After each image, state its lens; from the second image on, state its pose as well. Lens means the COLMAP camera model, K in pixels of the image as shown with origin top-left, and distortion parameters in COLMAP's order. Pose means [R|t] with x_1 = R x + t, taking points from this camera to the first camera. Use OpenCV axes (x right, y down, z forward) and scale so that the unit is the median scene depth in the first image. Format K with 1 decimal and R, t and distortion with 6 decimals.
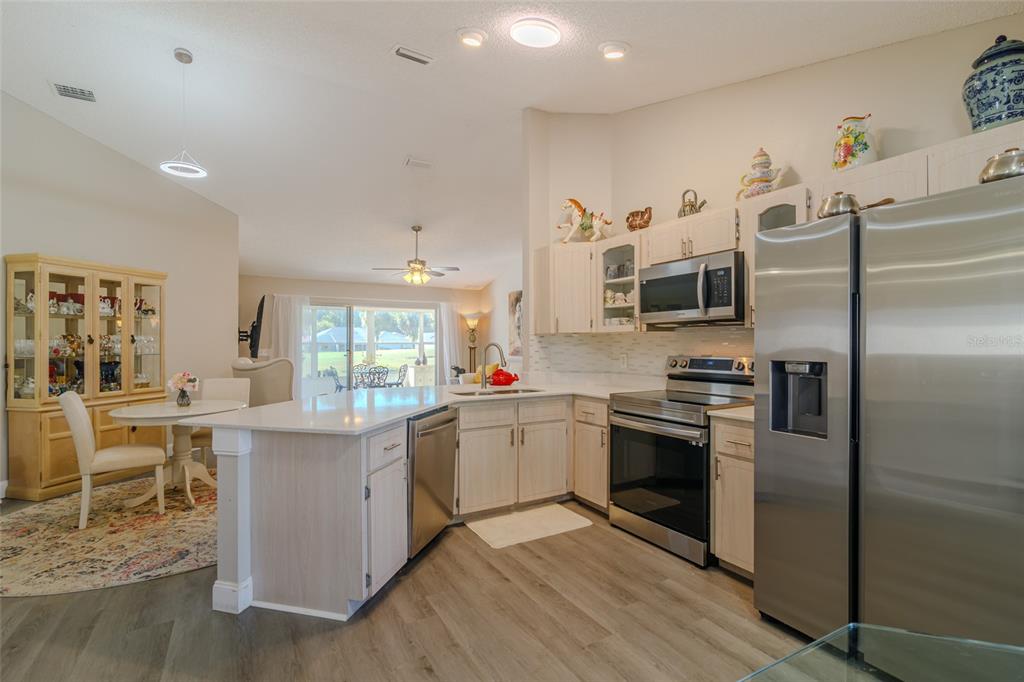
lens RADIAL K [[469.3, 0, 512.0], [0, 469.3, 341.0], [0, 0, 1]] dist [0.000941, 0.000081]
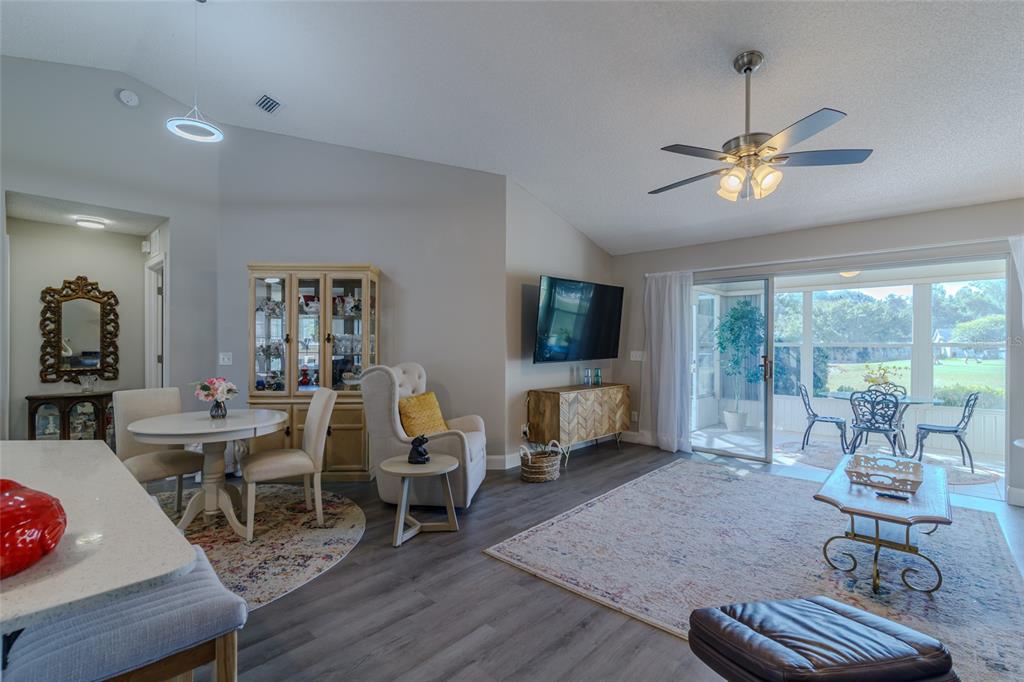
lens RADIAL K [[463.4, 0, 509.8], [0, 463.4, 344.6], [0, 0, 1]] dist [0.000085, -0.000453]
pose [[0.284178, 0.008122, -0.958737, 0.213875], [-0.000763, 0.999966, 0.008245, 0.001582], [0.958771, -0.001612, 0.284174, 1.164454]]
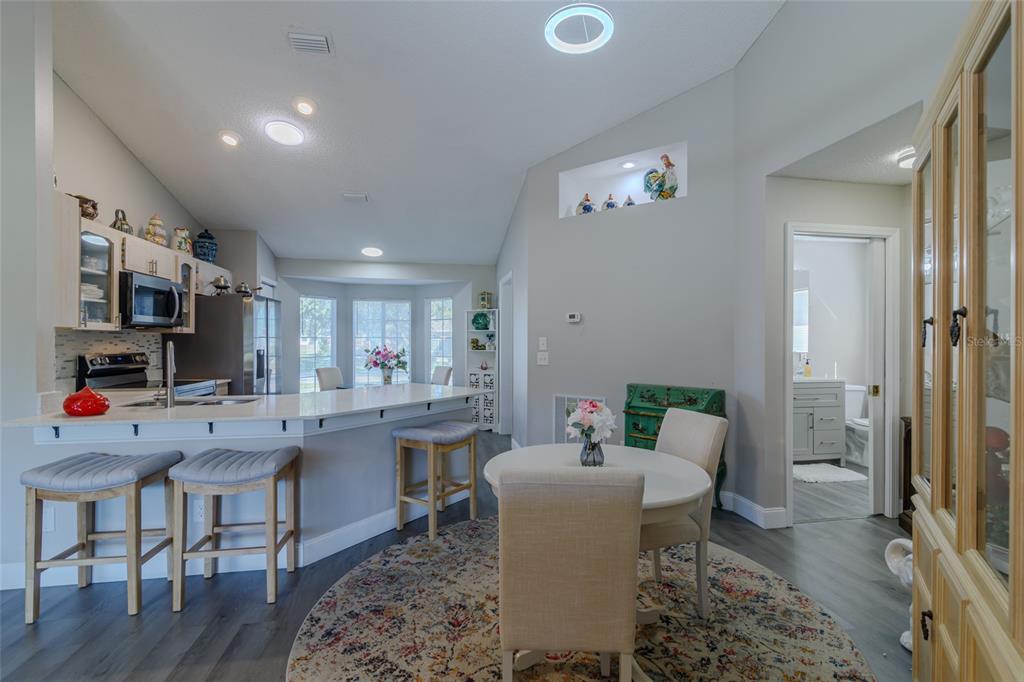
lens RADIAL K [[463.4, 0, 509.8], [0, 463.4, 344.6], [0, 0, 1]] dist [0.000085, -0.000453]
pose [[-0.939243, -0.002430, 0.343244, -0.726496], [-0.001658, 0.999995, 0.002543, 0.004375], [-0.343248, 0.001819, -0.939243, 1.383826]]
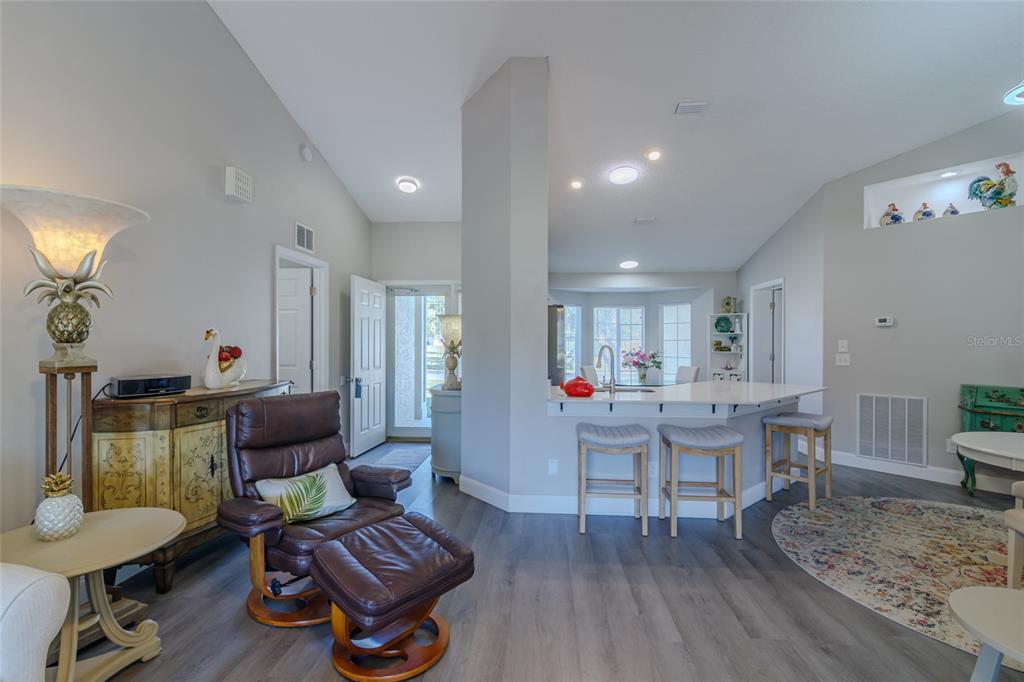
lens RADIAL K [[463.4, 0, 509.8], [0, 463.4, 344.6], [0, 0, 1]] dist [0.000085, -0.000453]
pose [[-0.823628, -0.001505, 0.567128, -0.396257], [-0.001449, 0.999999, 0.000549, 0.002009], [-0.567128, -0.000370, -0.823629, 1.777565]]
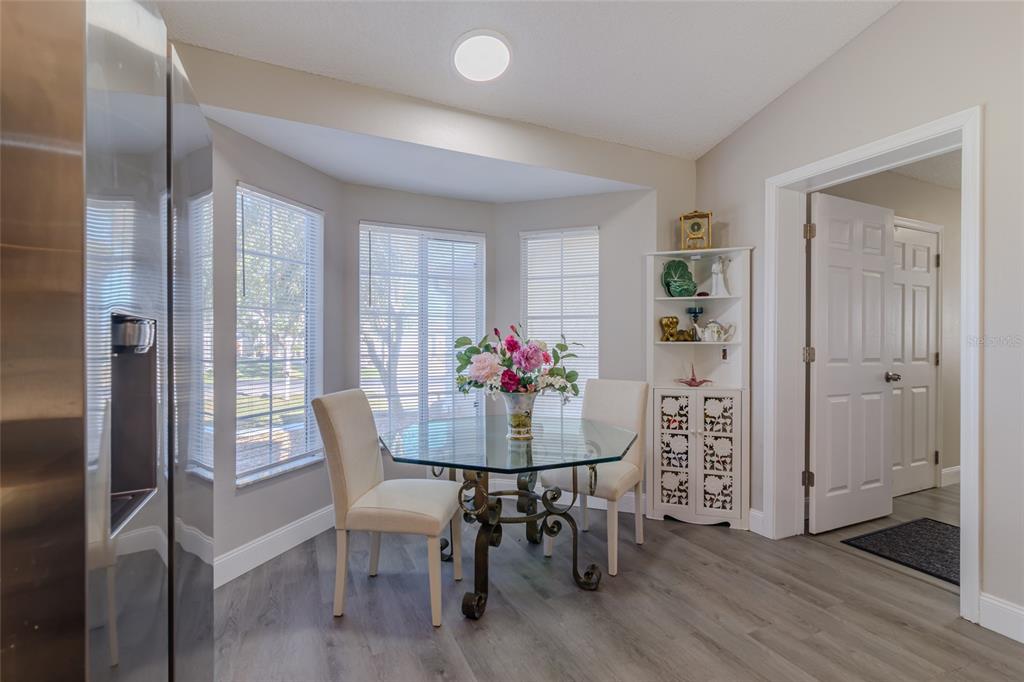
lens RADIAL K [[463.4, 0, 509.8], [0, 463.4, 344.6], [0, 0, 1]] dist [0.000085, -0.000453]
pose [[-0.995228, -0.005344, 0.097427, 0.125750], [-0.005081, 0.999983, 0.002943, 0.030968], [-0.097441, 0.002434, -0.995238, 0.645663]]
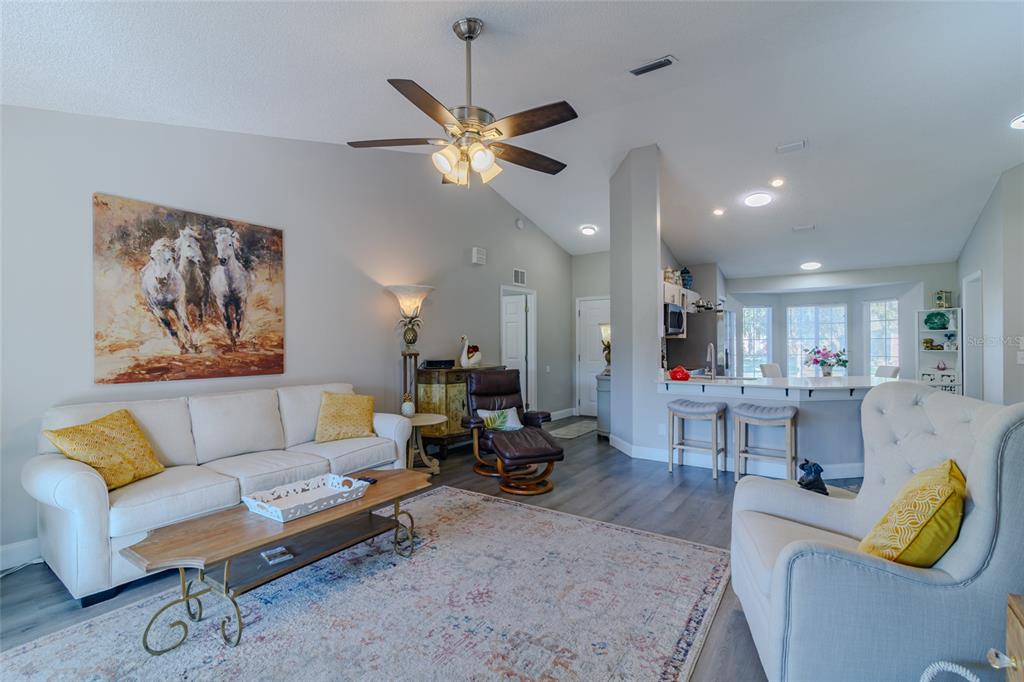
lens RADIAL K [[463.4, 0, 509.8], [0, 463.4, 344.6], [0, 0, 1]] dist [0.000085, -0.000453]
pose [[-0.415694, 0.001743, 0.909503, -0.915967], [0.003259, 0.999995, -0.000427, 0.004326], [-0.909499, 0.002787, -0.415697, 1.899212]]
